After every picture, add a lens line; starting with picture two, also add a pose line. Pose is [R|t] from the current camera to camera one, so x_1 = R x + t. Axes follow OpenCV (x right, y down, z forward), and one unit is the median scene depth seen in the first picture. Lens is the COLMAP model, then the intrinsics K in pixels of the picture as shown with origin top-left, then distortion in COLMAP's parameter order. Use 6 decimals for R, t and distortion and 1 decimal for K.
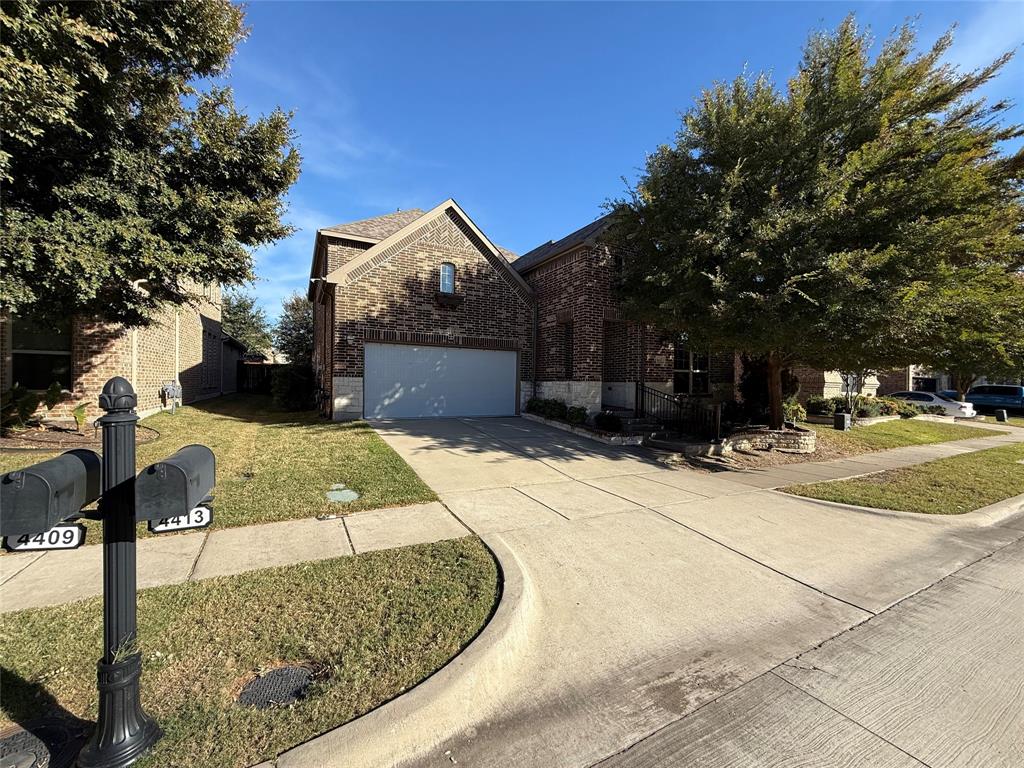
lens RADIAL K [[405.0, 0, 512.0], [0, 405.0, 384.0], [0, 0, 1]] dist [-0.003161, -0.000245]
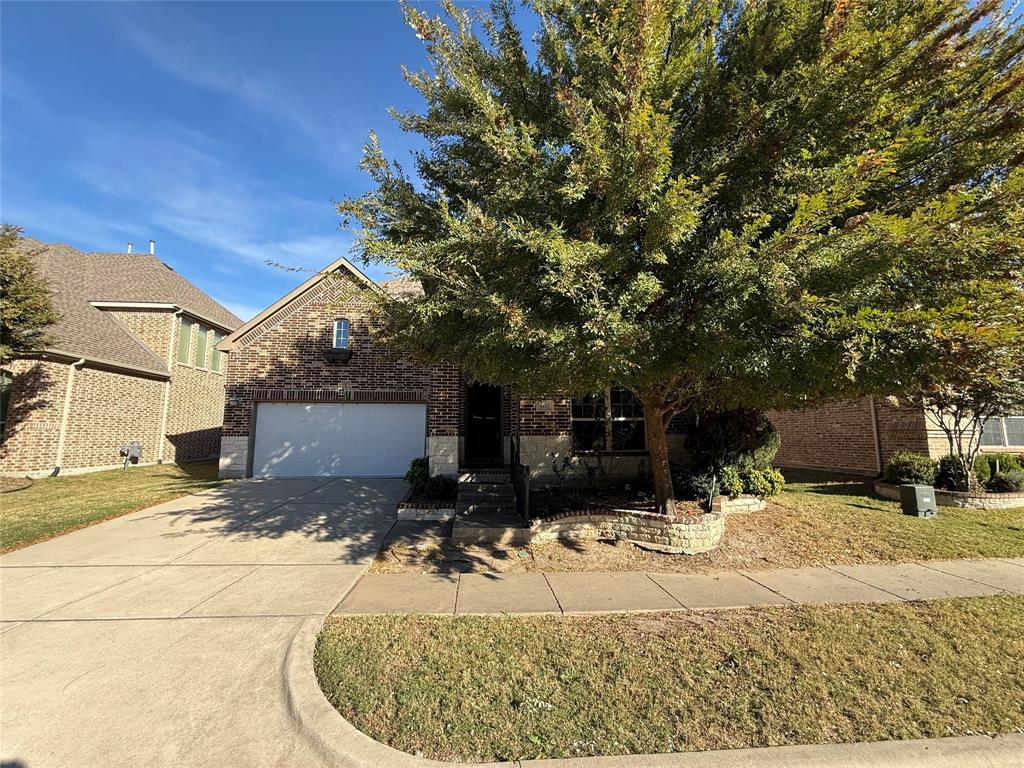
lens RADIAL K [[405.0, 0, 512.0], [0, 405.0, 384.0], [0, 0, 1]] dist [-0.003161, -0.000245]
pose [[0.920292, -0.067021, -0.385450, 0.639023], [0.015196, 0.990598, -0.135961, 0.002089], [0.390938, 0.119267, 0.912657, 0.289542]]
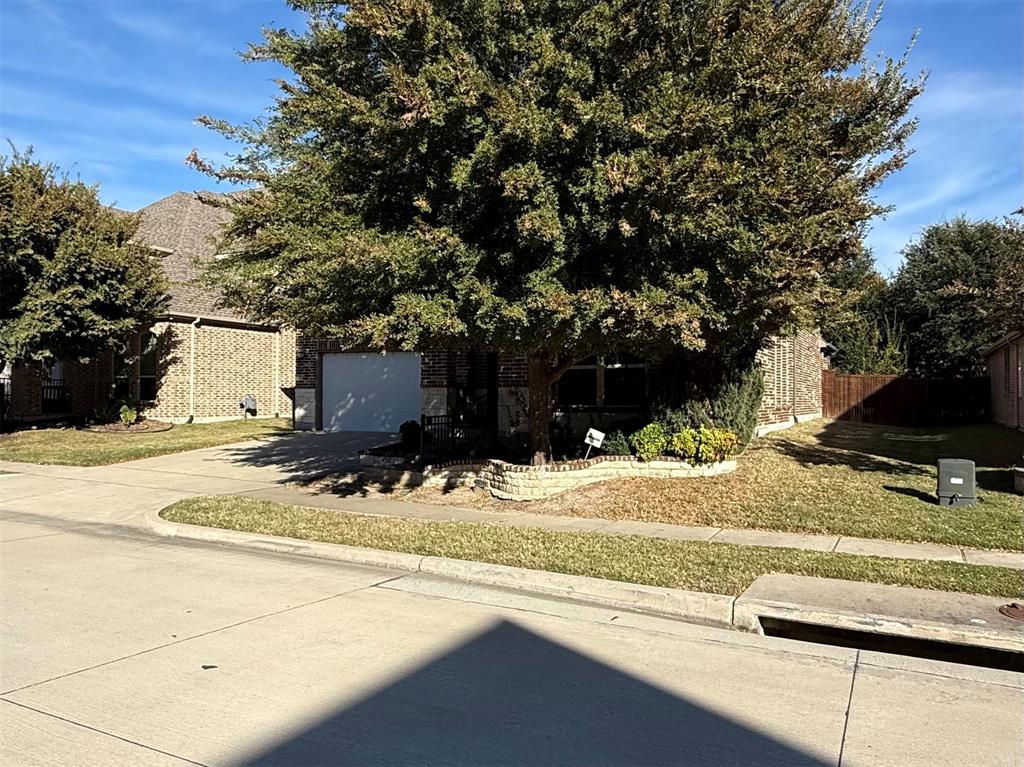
lens RADIAL K [[761.5, 0, 512.0], [0, 761.5, 383.5], [0, 0, 1]] dist [0.001754, 0.000221]
pose [[0.570484, -0.024890, -0.820931, 1.427471], [0.003315, 0.999602, -0.028004, 0.025638], [0.821302, 0.013254, 0.570340, 0.303870]]
